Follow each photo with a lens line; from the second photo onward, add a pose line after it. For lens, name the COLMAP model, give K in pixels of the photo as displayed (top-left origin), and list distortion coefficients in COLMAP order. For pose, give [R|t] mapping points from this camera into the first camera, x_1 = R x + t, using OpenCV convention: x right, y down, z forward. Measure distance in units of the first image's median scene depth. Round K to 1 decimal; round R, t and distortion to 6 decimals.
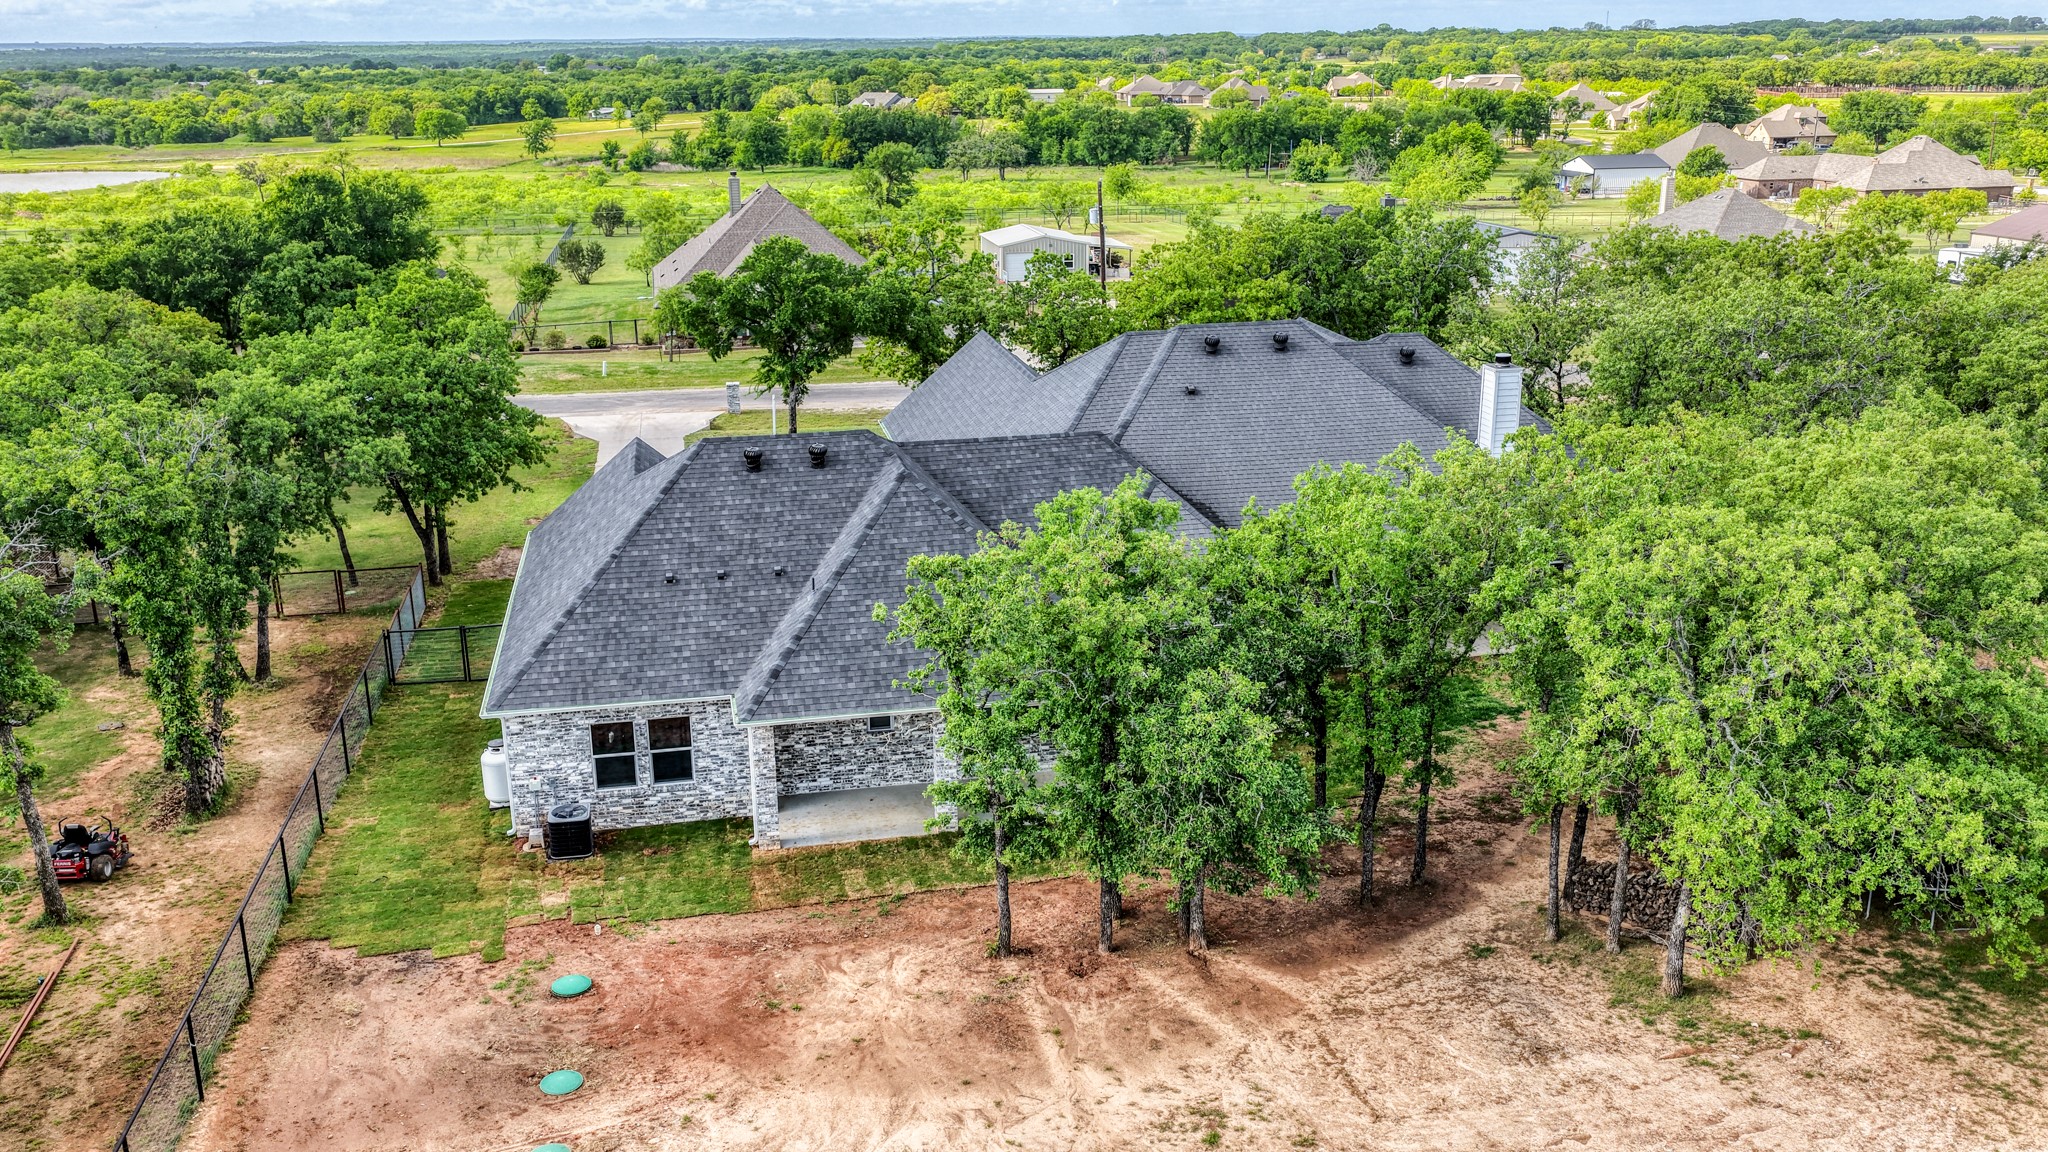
lens RADIAL K [[1701.9, 0, 1024.0], [0, 1701.9, 576.0], [0, 0, 1]] dist [-0.008819, 0.015000]
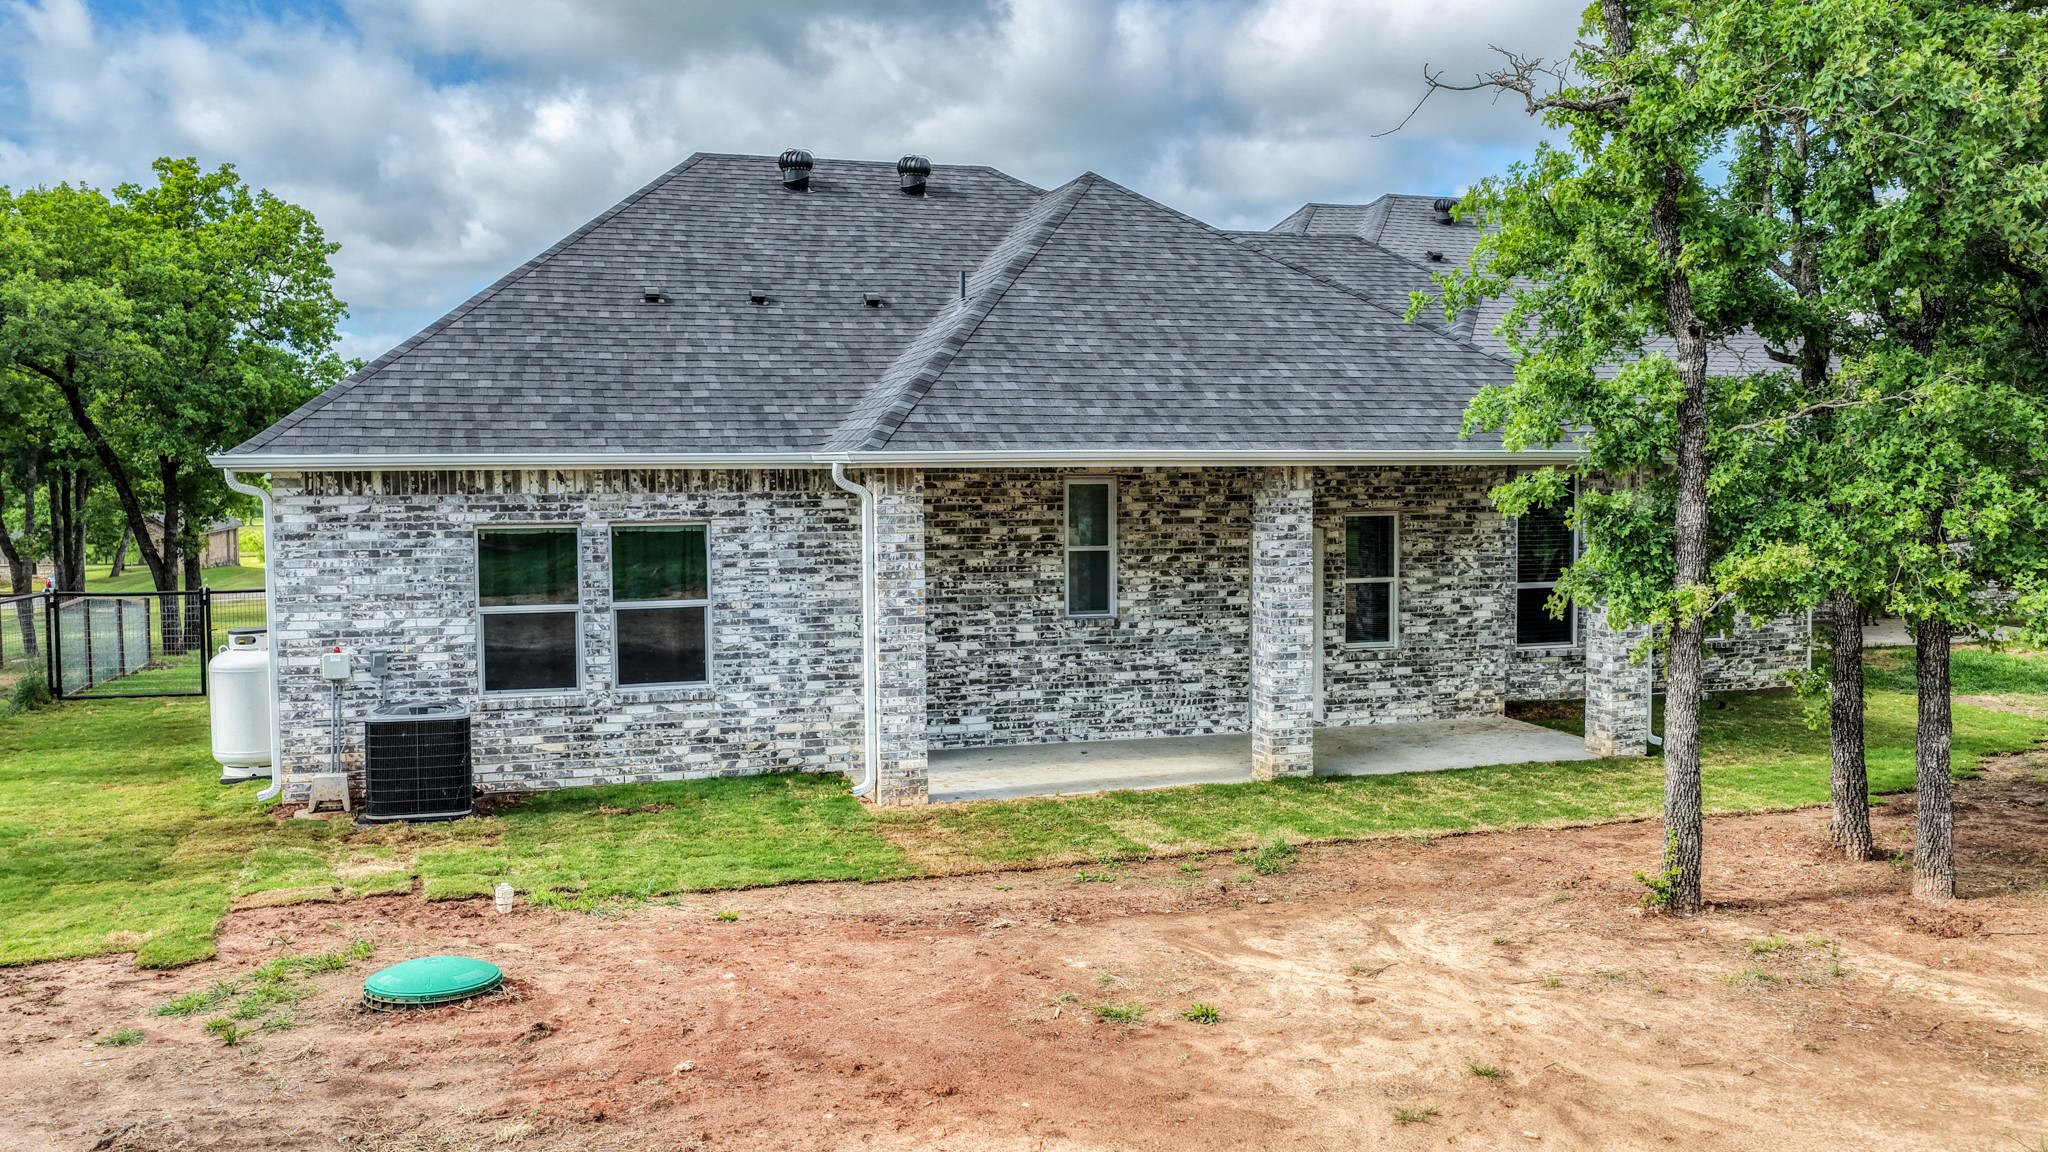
lens RADIAL K [[1701.9, 0, 1024.0], [0, 1701.9, 576.0], [0, 0, 1]] dist [-0.008819, 0.015000]
pose [[0.994520, -0.007042, 0.104313, -0.160113], [0.032145, 0.969995, -0.240992, 0.204041], [-0.099486, 0.243024, 0.964905, 0.565550]]
